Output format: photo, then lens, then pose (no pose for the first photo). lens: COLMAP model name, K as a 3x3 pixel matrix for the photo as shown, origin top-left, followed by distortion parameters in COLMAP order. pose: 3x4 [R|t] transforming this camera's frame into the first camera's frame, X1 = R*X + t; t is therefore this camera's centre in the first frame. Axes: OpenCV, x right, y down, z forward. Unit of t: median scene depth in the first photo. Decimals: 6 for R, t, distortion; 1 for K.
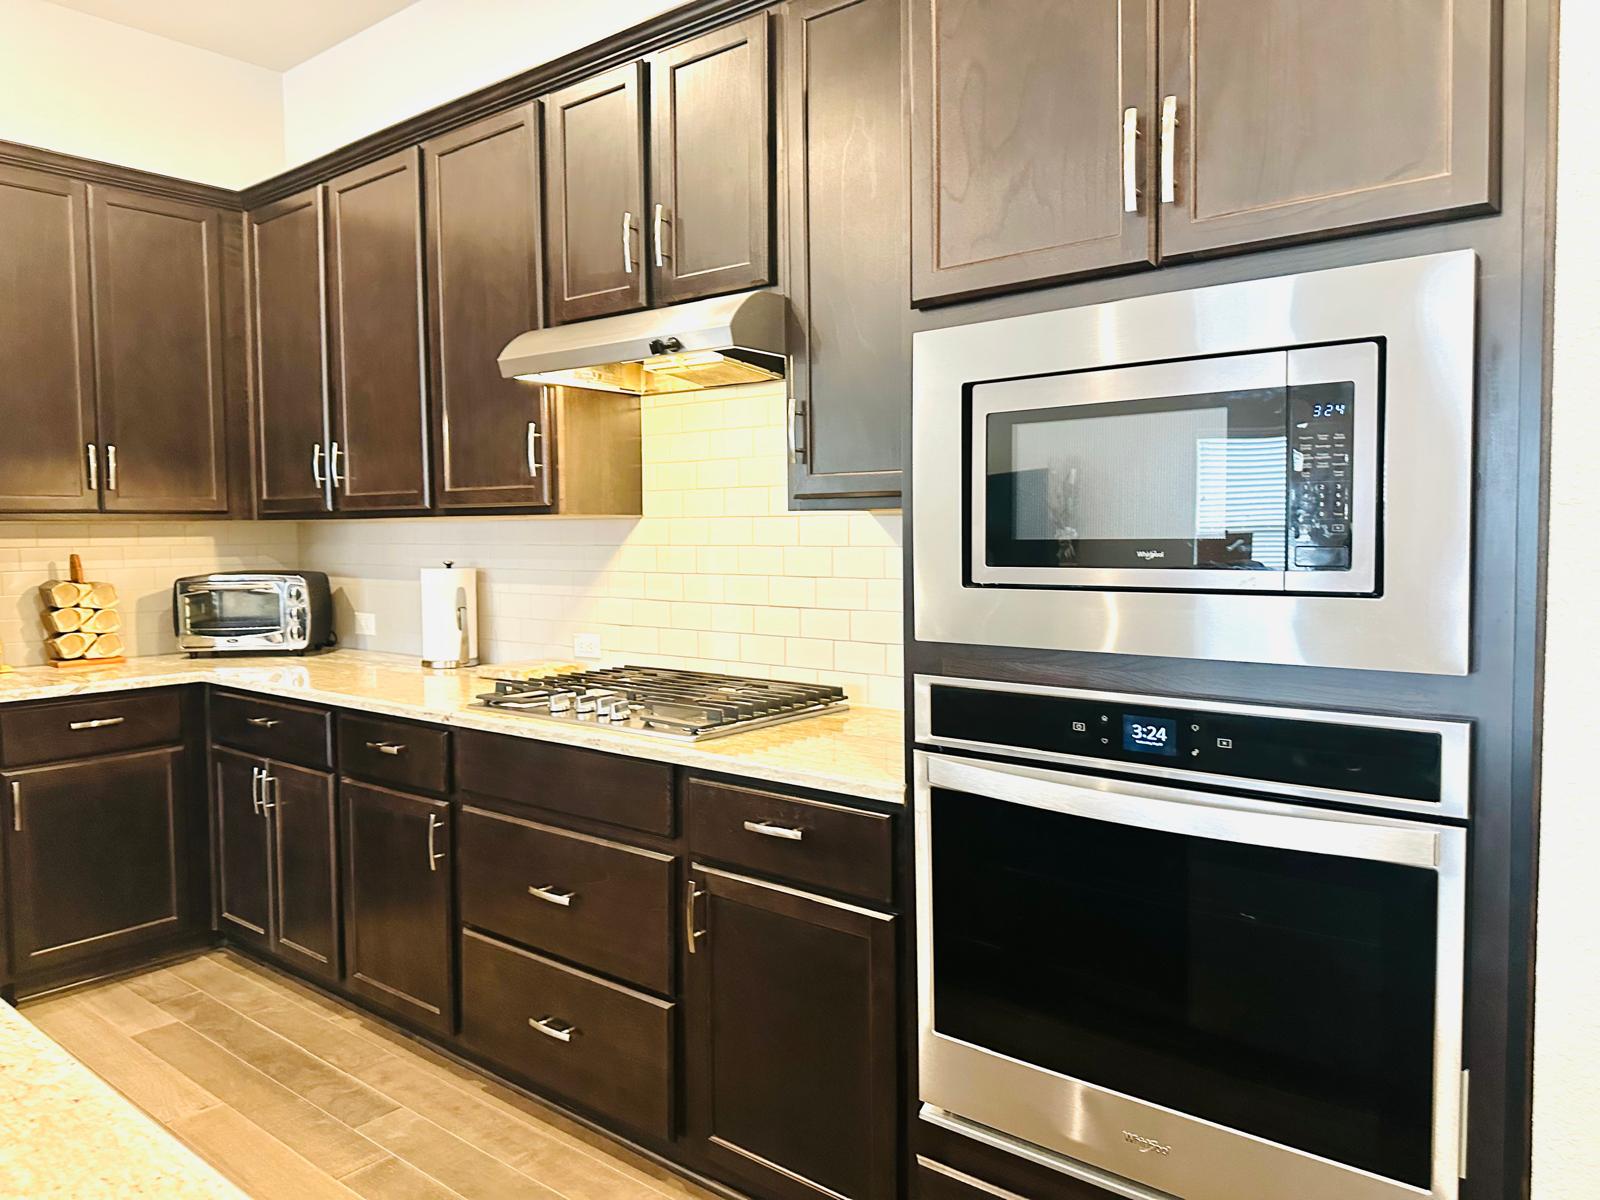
lens RADIAL K [[1132.9, 0, 803.7], [0, 1132.9, 590.9], [0, 0, 1]] dist [0.043504, -0.041180]
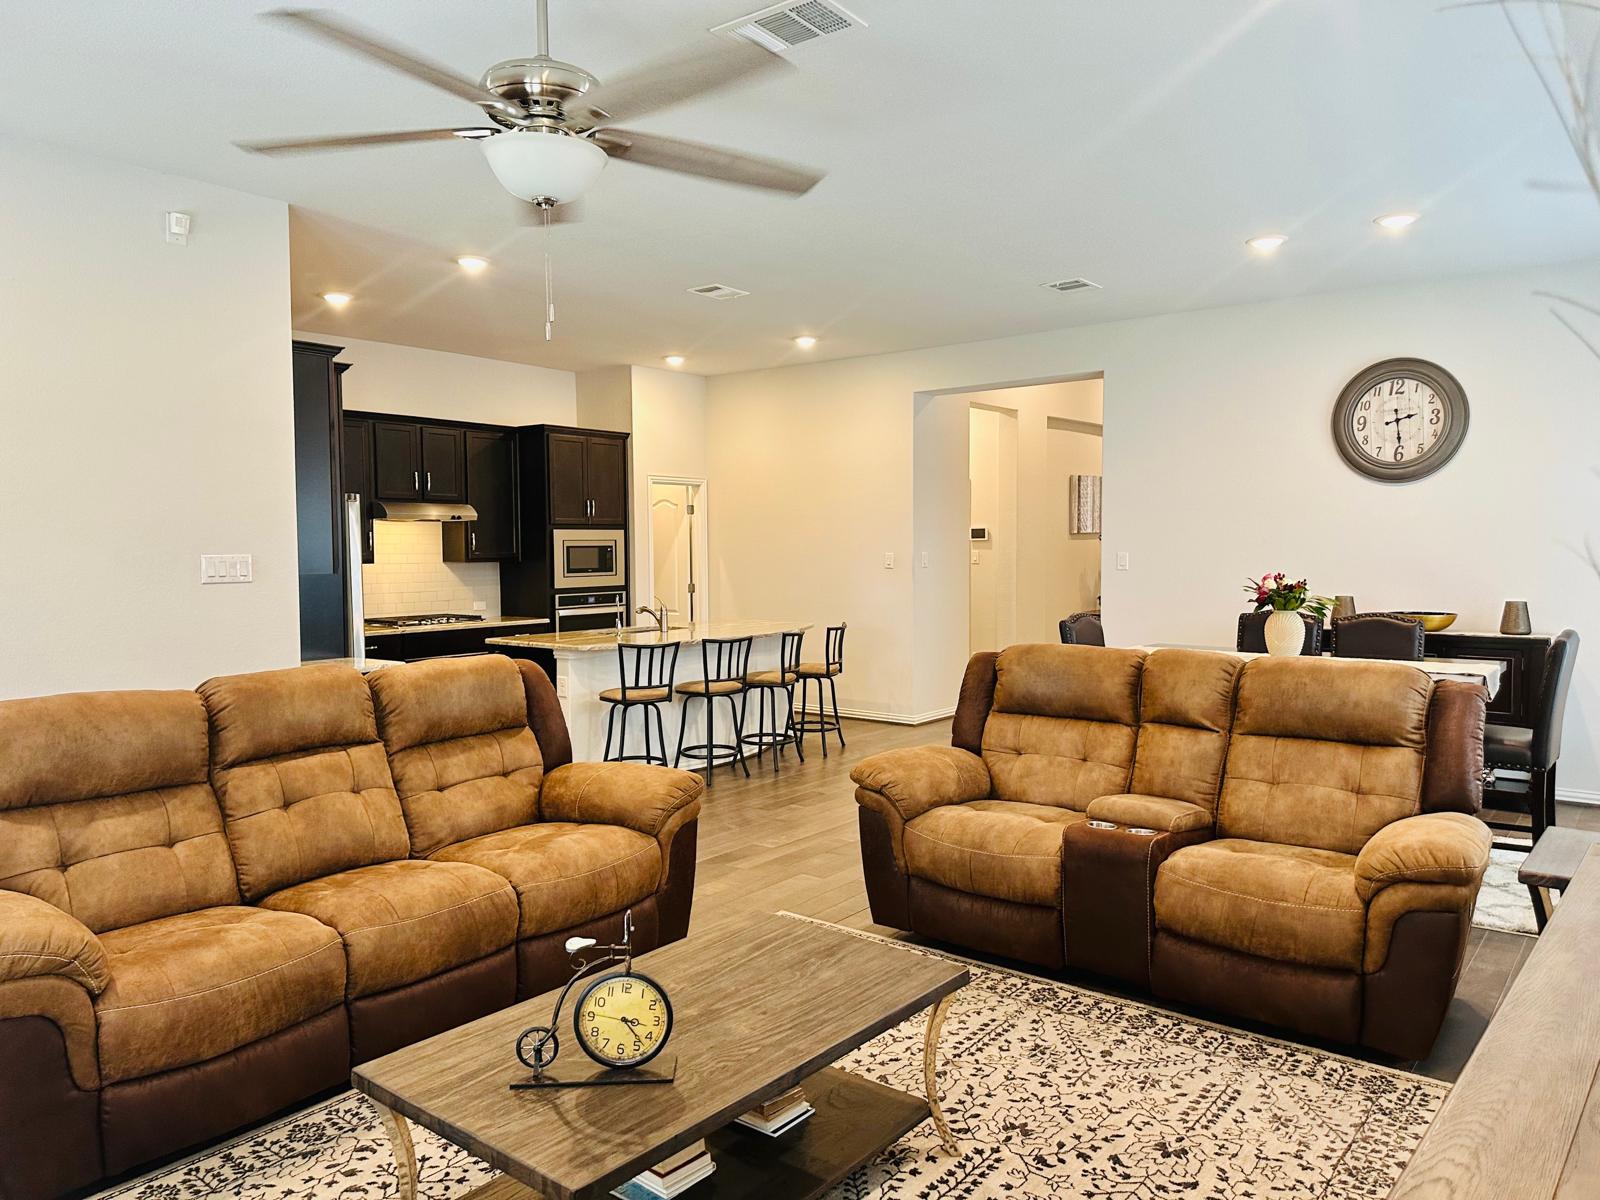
lens RADIAL K [[1132.9, 0, 807.2], [0, 1132.9, 605.6], [0, 0, 1]] dist [0.043504, -0.041180]
pose [[-0.041491, -0.038899, 0.998381, -3.886265], [0.066520, 0.996917, 0.041607, -0.012892], [-0.996922, 0.068139, -0.038775, 0.044531]]
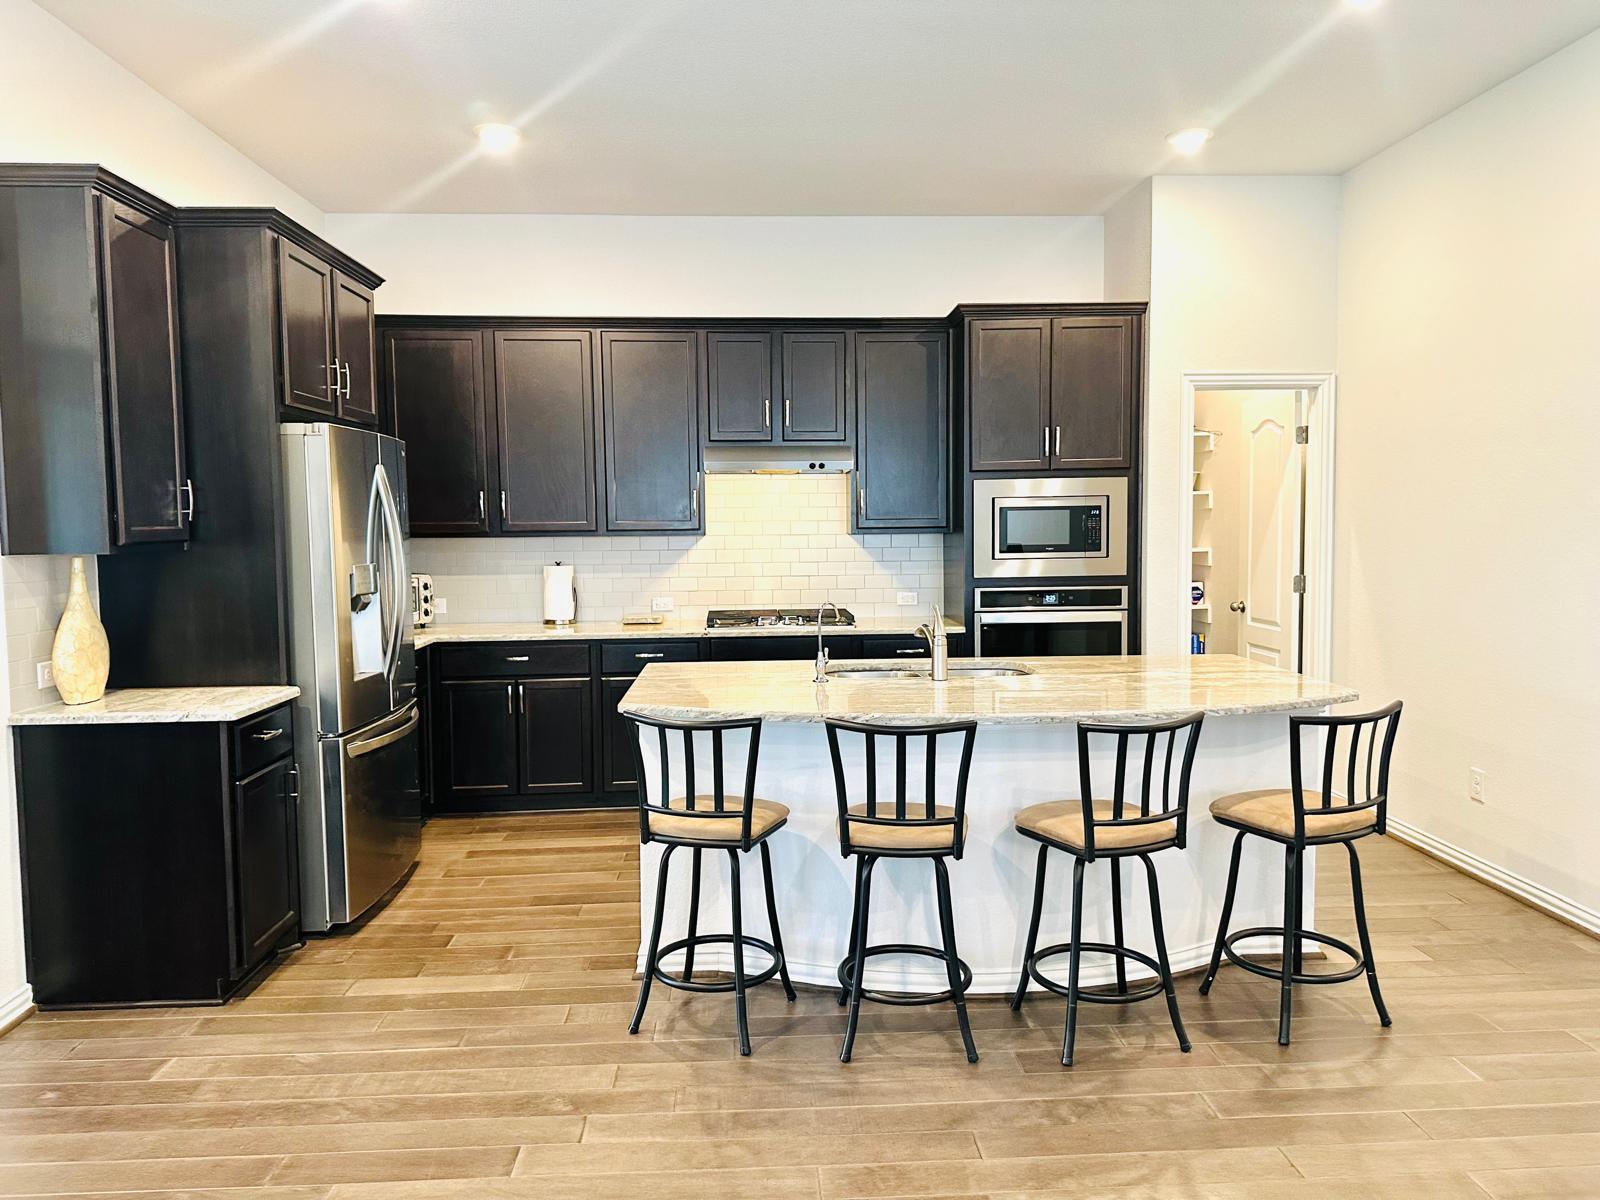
lens RADIAL K [[1132.9, 0, 793.6], [0, 1132.9, 599.0], [0, 0, 1]] dist [0.043504, -0.041180]
pose [[0.732050, -0.048366, 0.679532, -1.802258], [0.041127, 0.998795, 0.026784, -0.001412], [-0.680008, 0.008340, 0.733157, -0.714459]]
